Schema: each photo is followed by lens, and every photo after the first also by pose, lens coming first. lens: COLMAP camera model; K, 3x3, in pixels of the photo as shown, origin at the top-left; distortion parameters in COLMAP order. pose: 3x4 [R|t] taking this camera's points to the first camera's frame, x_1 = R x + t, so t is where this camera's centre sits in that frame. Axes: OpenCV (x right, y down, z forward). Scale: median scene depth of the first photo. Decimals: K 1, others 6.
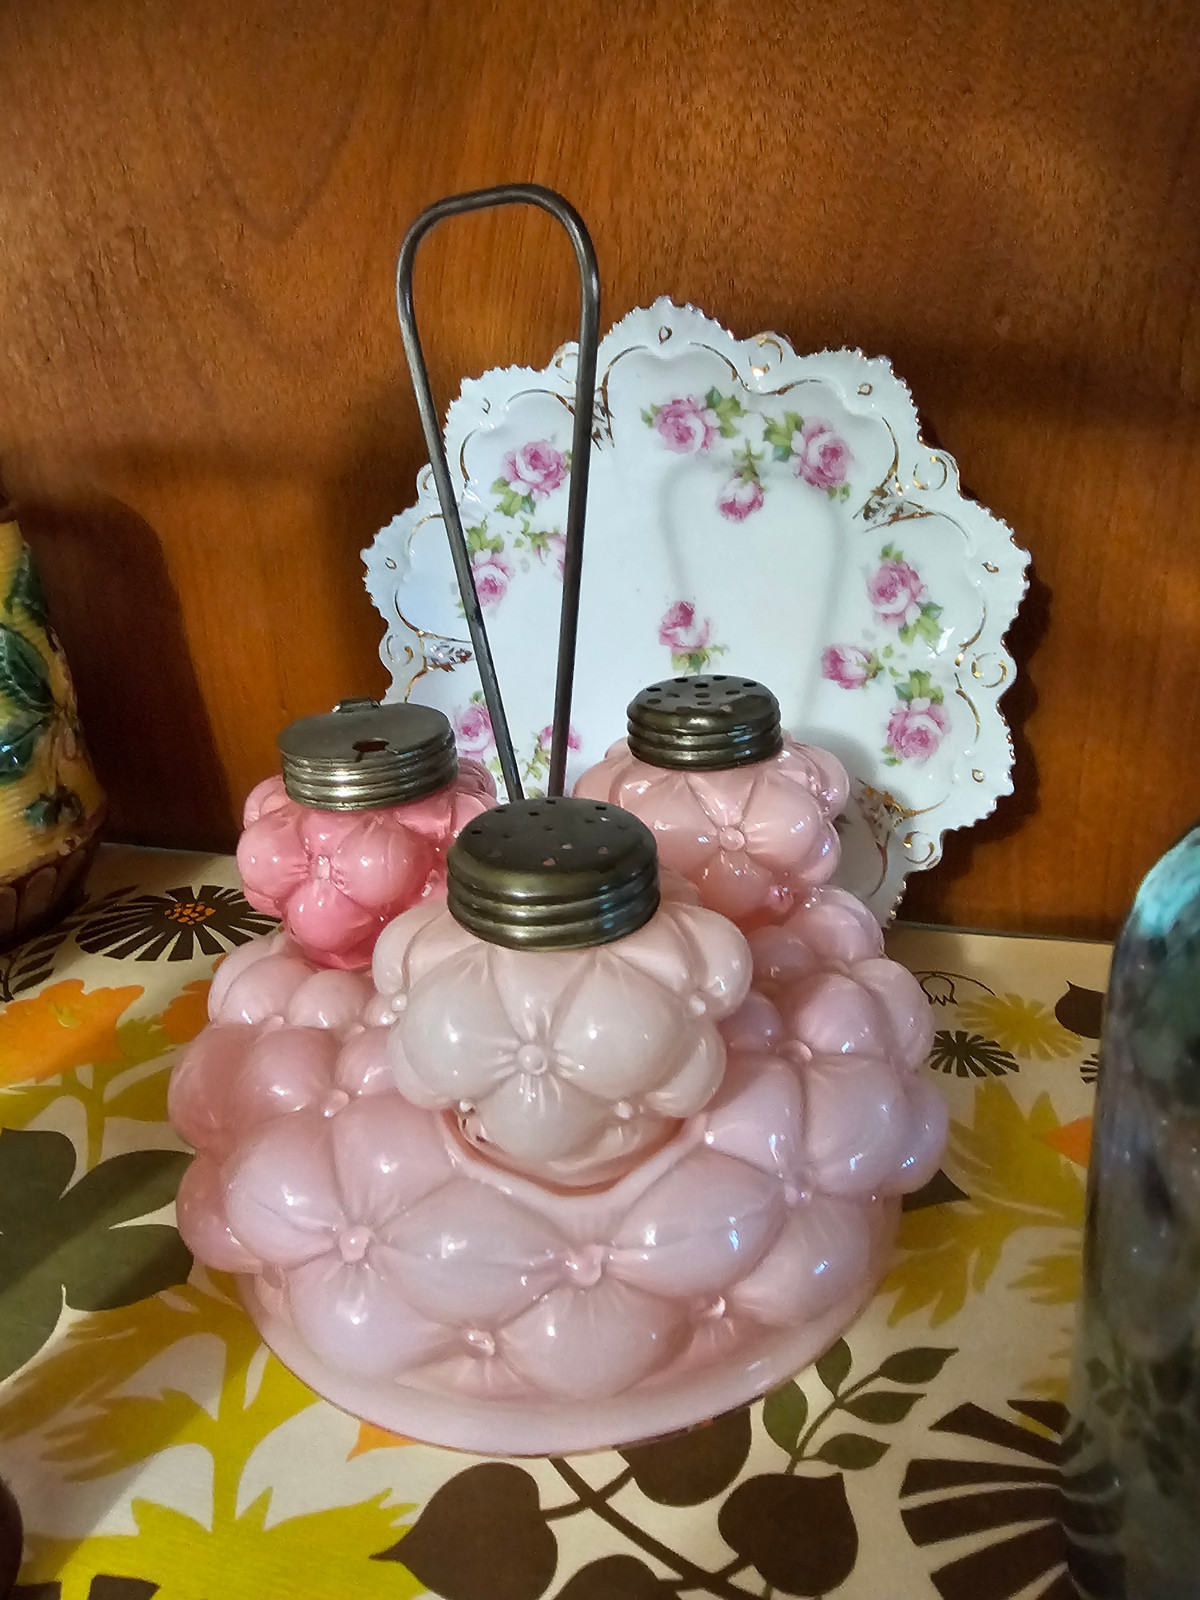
lens RADIAL K [[1097.3, 0, 593.0], [0, 1097.3, 696.0], [0, 0, 1]] dist [-0.002814, 0.002699]
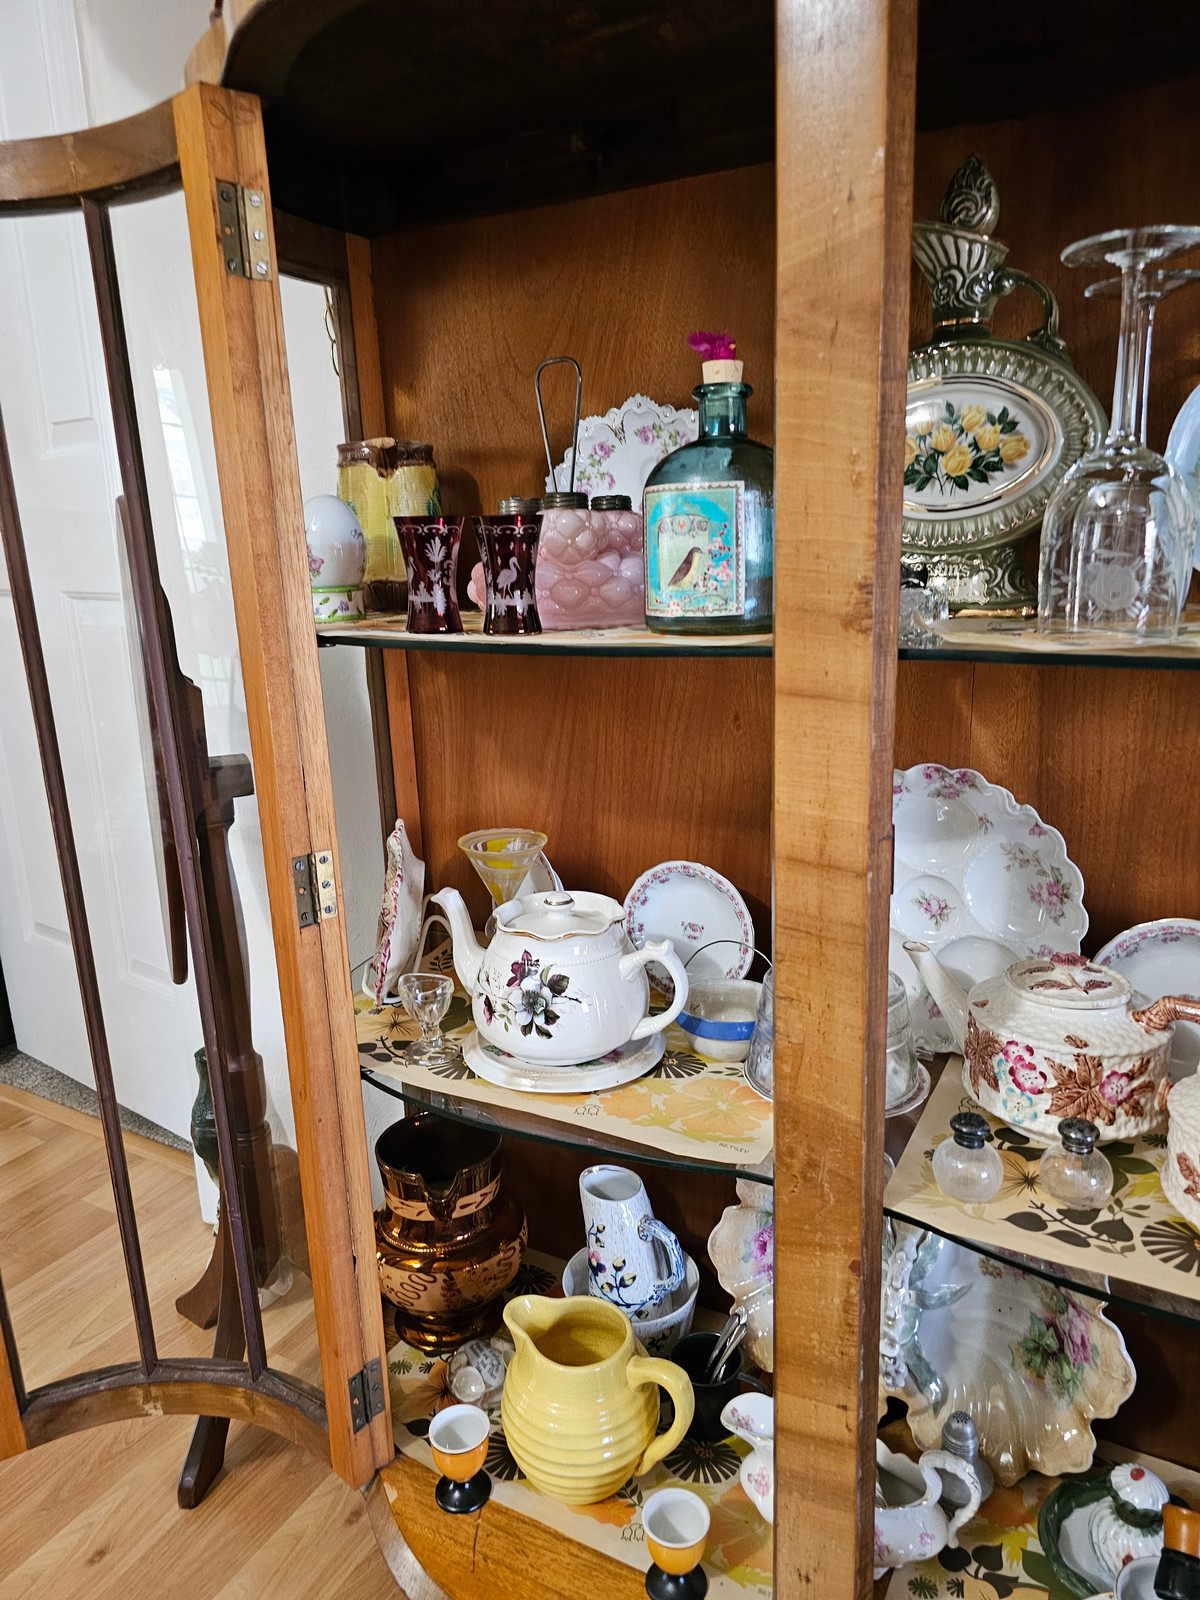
lens RADIAL K [[1083.8, 0, 618.3], [0, 1083.8, 802.6], [0, 0, 1]] dist [0.066752, -0.064770]
pose [[0.982548, 0.073192, -0.171005, 0.607761], [-0.082845, 0.995307, -0.050005, 0.956106], [0.166543, 0.063300, 0.984000, -2.013055]]
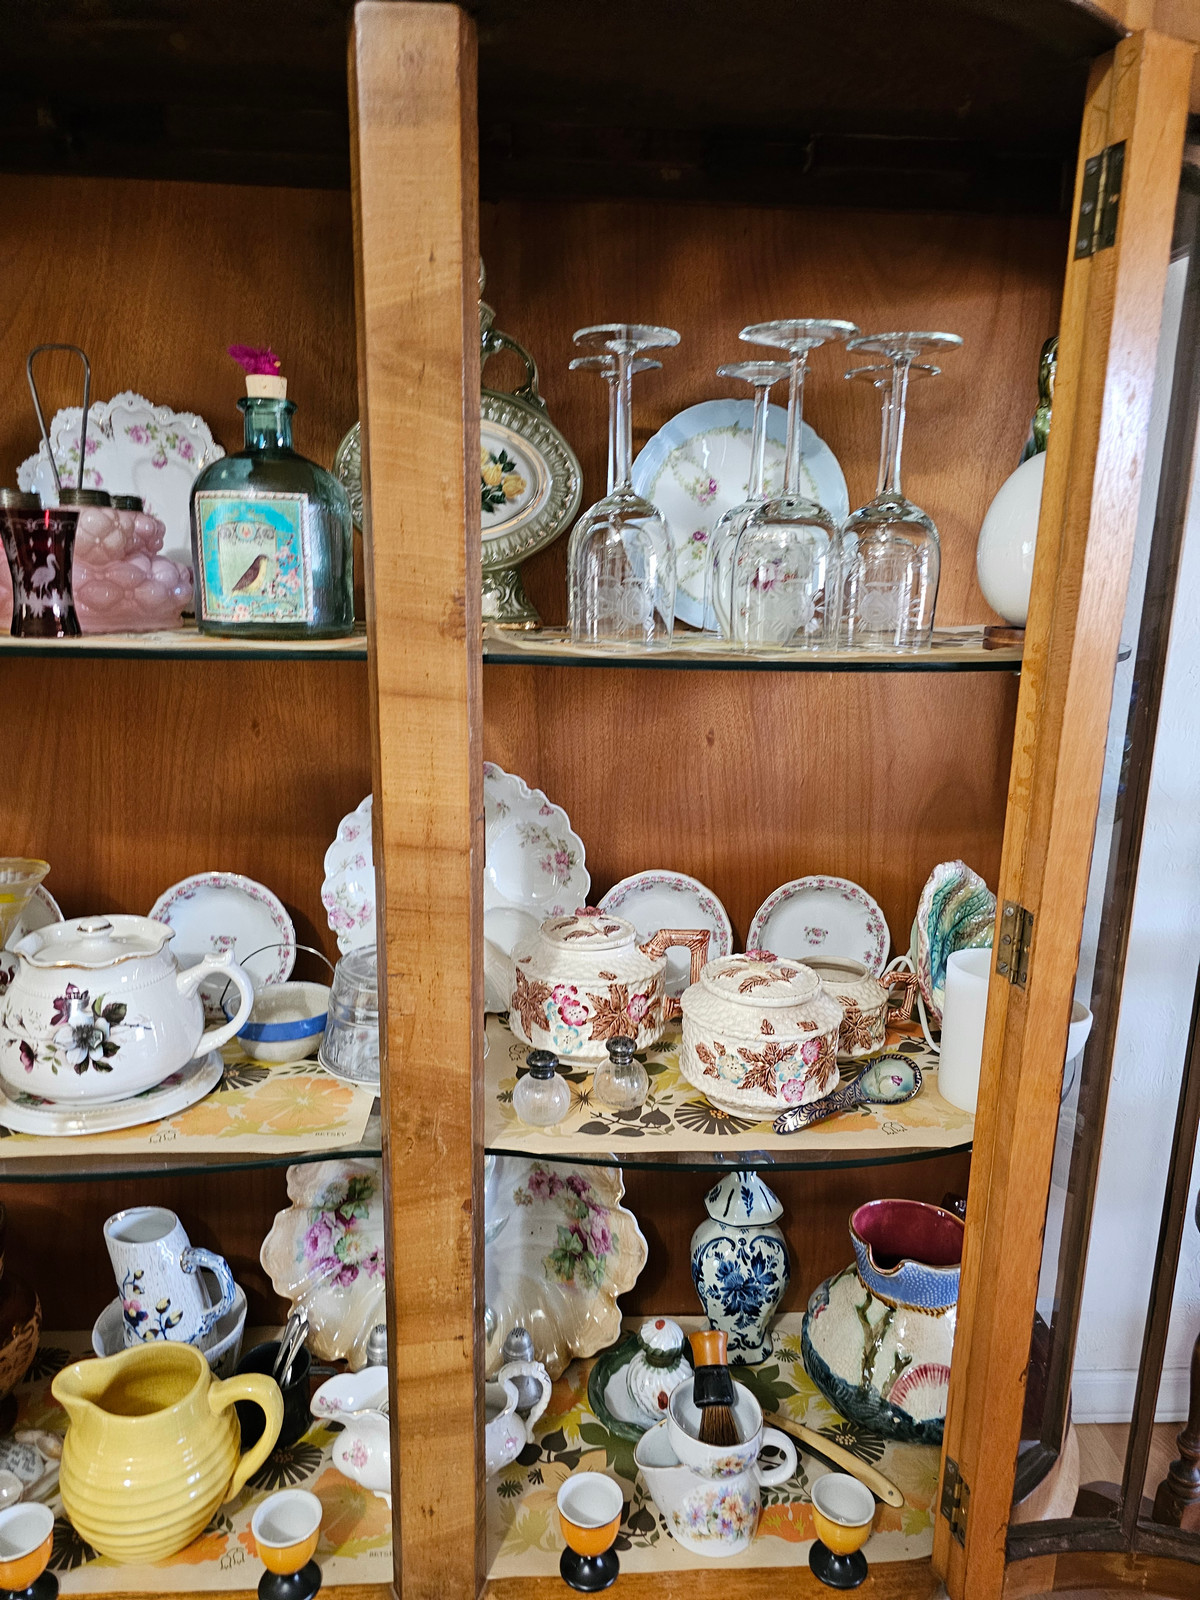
lens RADIAL K [[1080.5, 0, 600.0], [0, 1080.5, 800.0], [0, 0, 1]] dist [0.092473, -0.124986]
pose [[0.929834, -0.003030, 0.367967, 0.145280], [0.034651, 0.996244, -0.079356, 1.032028], [-0.366345, 0.086538, 0.926446, -2.169332]]
